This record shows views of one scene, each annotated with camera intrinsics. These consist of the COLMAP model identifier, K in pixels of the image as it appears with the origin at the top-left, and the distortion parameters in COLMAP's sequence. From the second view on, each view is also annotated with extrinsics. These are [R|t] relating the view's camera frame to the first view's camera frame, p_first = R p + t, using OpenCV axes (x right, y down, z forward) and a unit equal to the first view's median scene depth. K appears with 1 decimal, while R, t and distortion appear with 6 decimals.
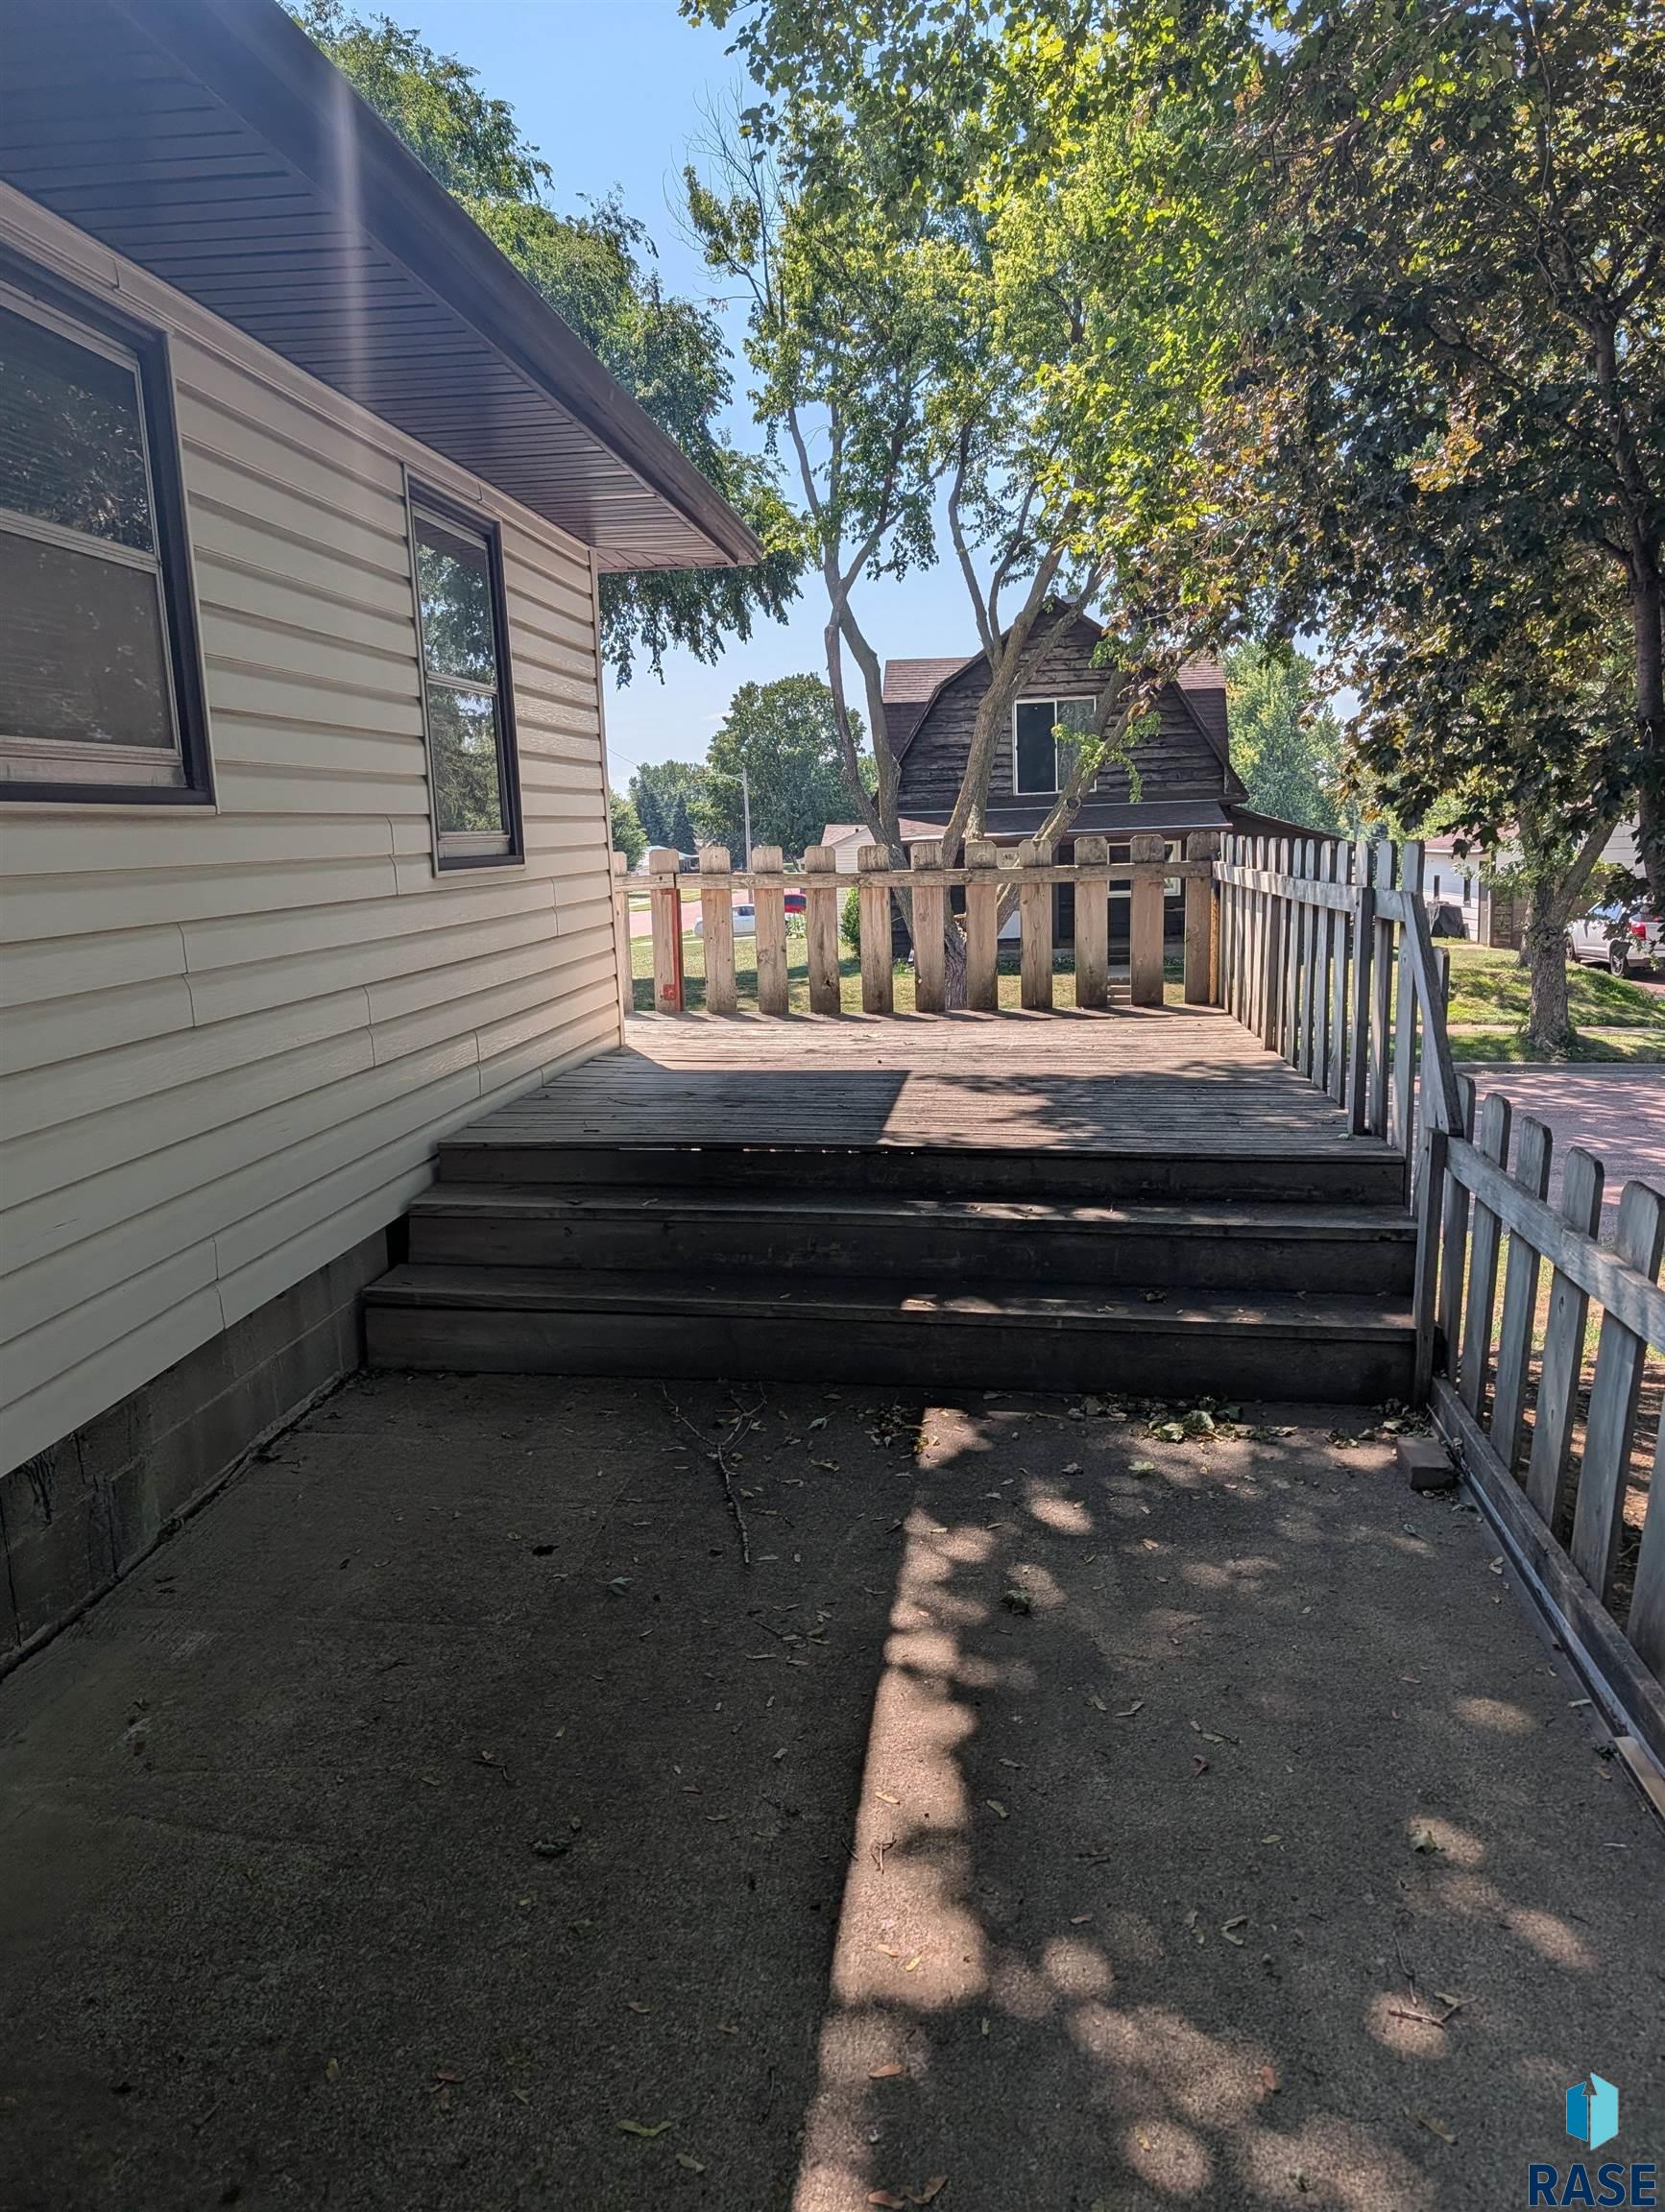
lens RADIAL K [[1514.3, 0, 813.8], [0, 1514.3, 1122.8], [0, 0, 1]] dist [0.061318, -0.002285]
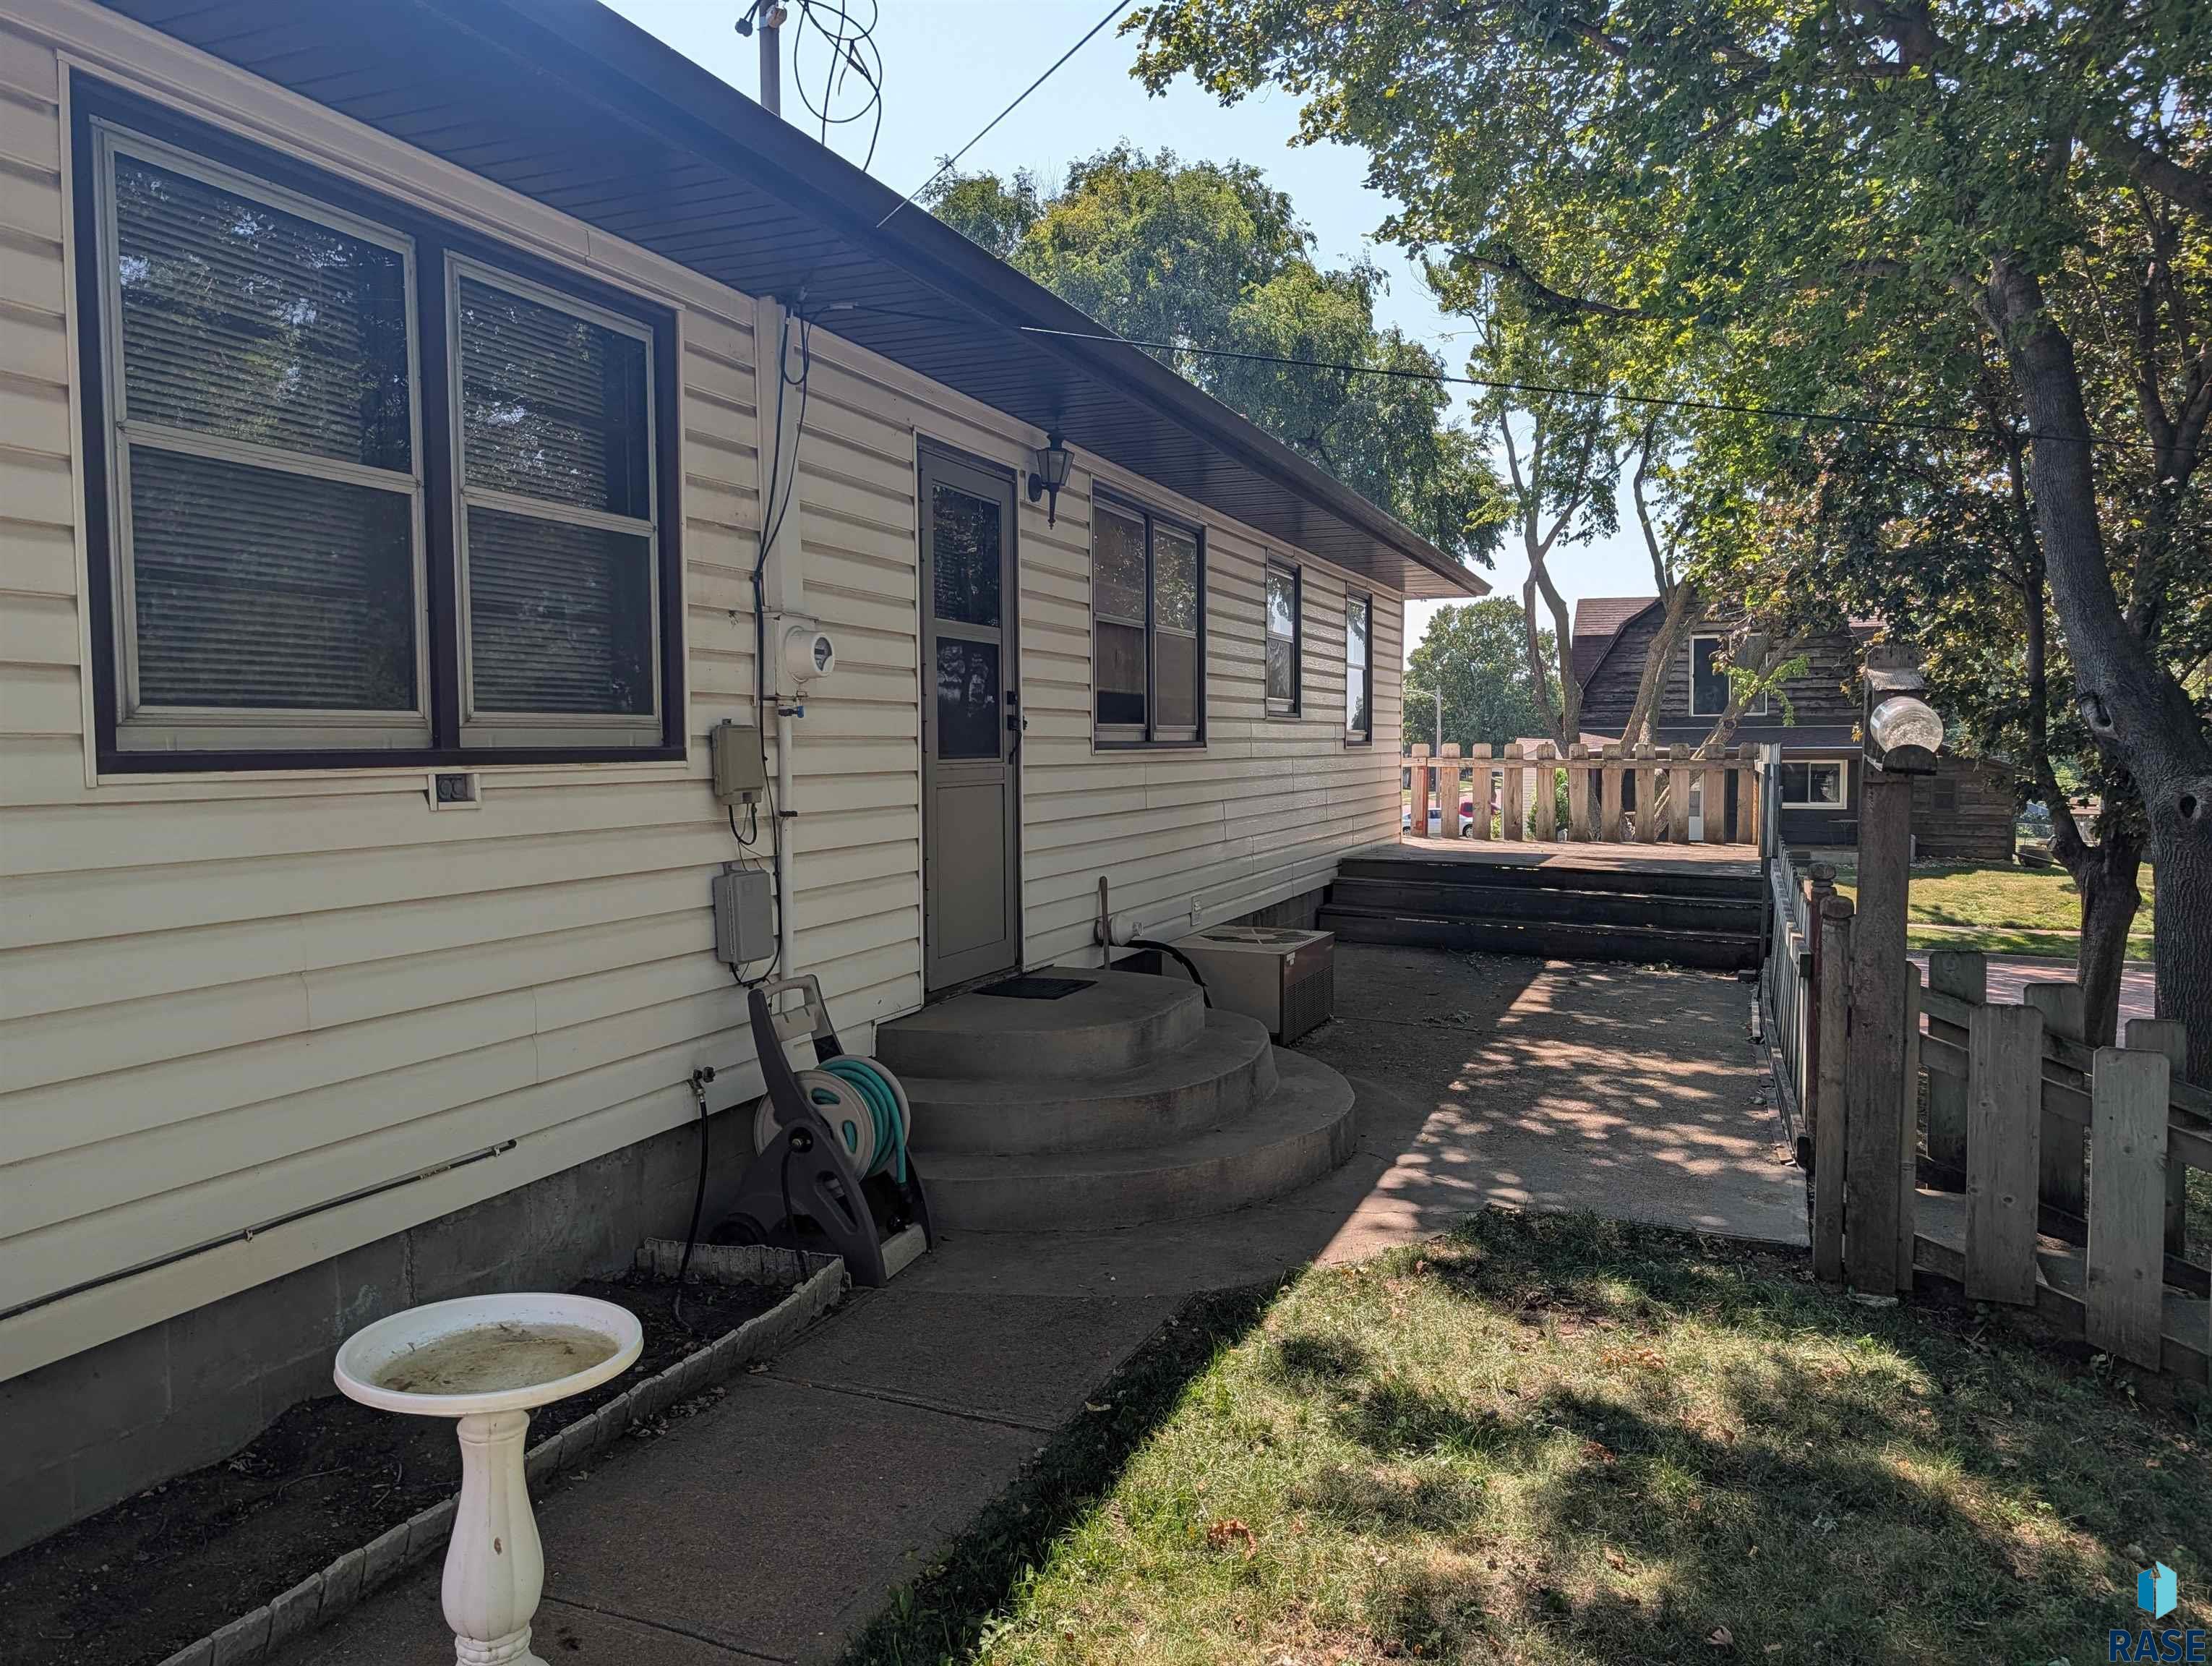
lens RADIAL K [[1597.5, 0, 1094.5], [0, 1597.5, 829.8], [0, 0, 1]] dist [0.037804, -0.034444]
pose [[0.968675, 0.040661, -0.244982, -0.002676], [-0.073218, 0.989415, -0.125289, 0.061924], [0.237294, 0.139302, 0.961398, -0.297115]]
